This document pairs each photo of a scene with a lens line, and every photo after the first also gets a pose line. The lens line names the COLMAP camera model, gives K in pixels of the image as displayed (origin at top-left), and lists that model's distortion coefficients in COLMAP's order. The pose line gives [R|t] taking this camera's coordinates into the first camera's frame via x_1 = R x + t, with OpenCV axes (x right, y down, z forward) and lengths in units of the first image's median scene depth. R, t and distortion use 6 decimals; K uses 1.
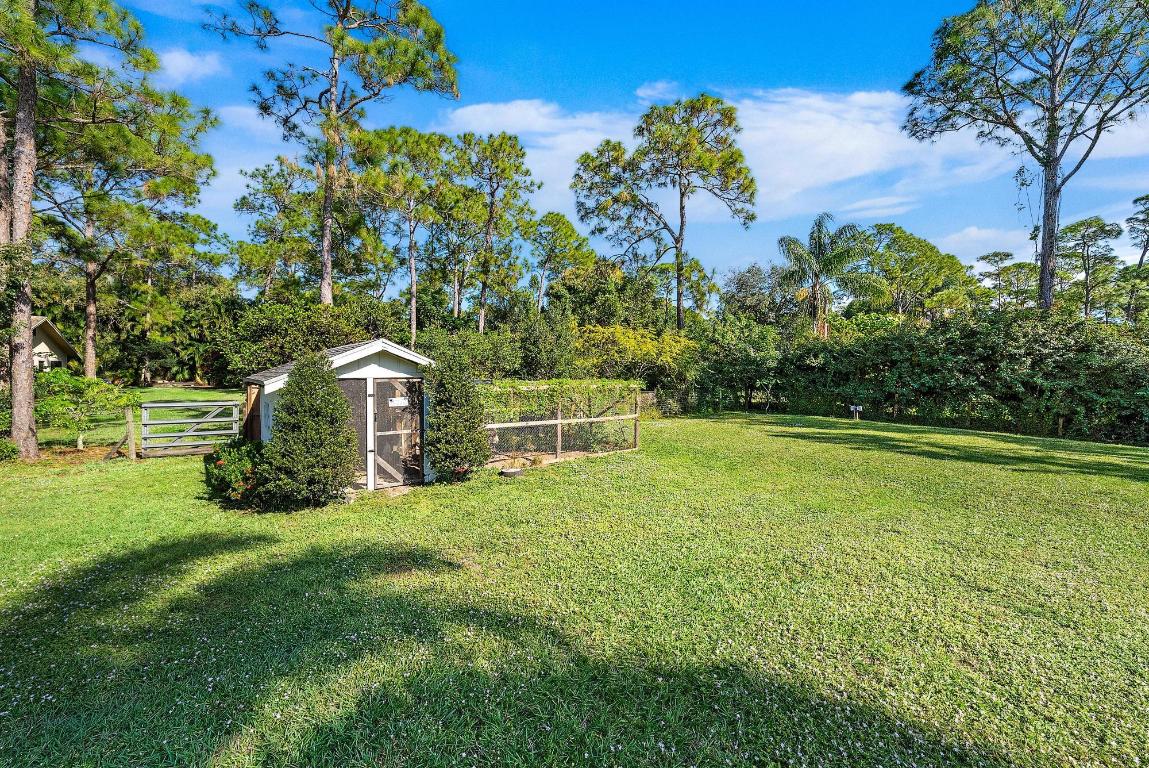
lens RADIAL K [[450.5, 0, 582.3], [0, 450.5, 380.3], [0, 0, 1]] dist [-0.000648, -0.000010]
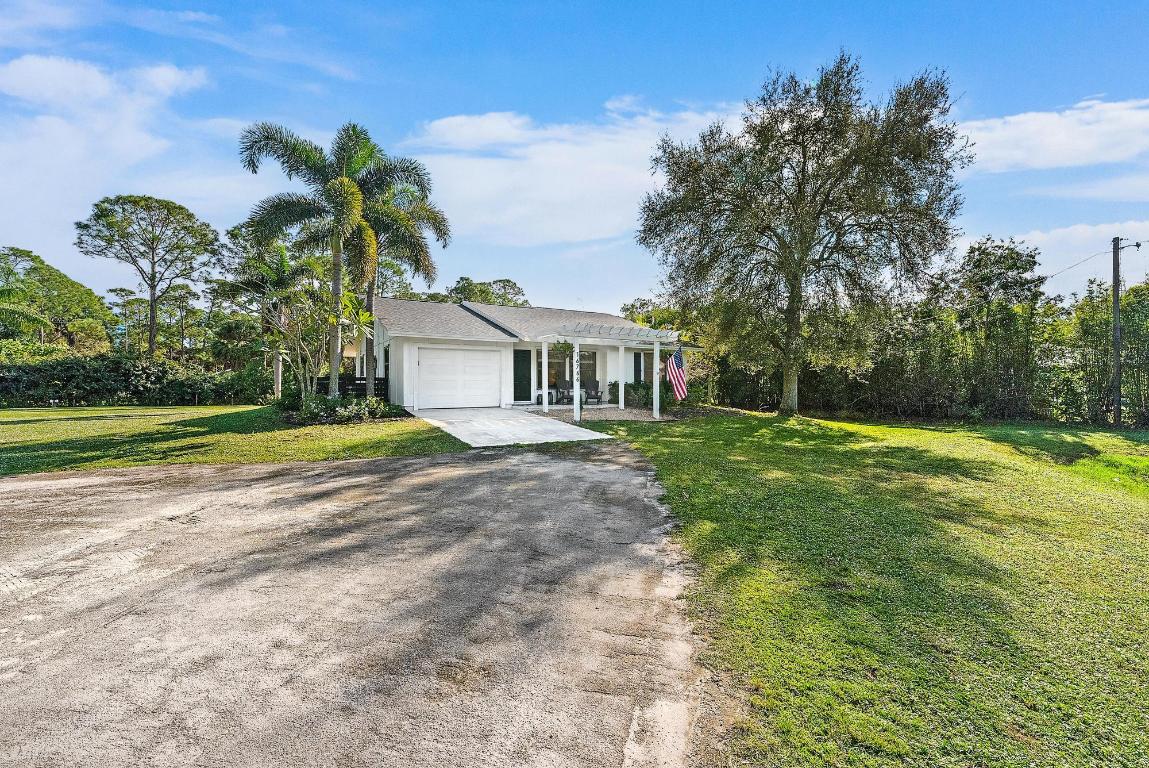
lens RADIAL K [[478.9, 0, 576.8], [0, 478.9, 385.7], [0, 0, 1]] dist [0.000059, -0.000152]
pose [[0.065985, -0.011227, 0.997757, -1.087785], [0.021204, 0.999727, 0.009847, 0.023329], [-0.997595, 0.020507, 0.066205, -1.137961]]
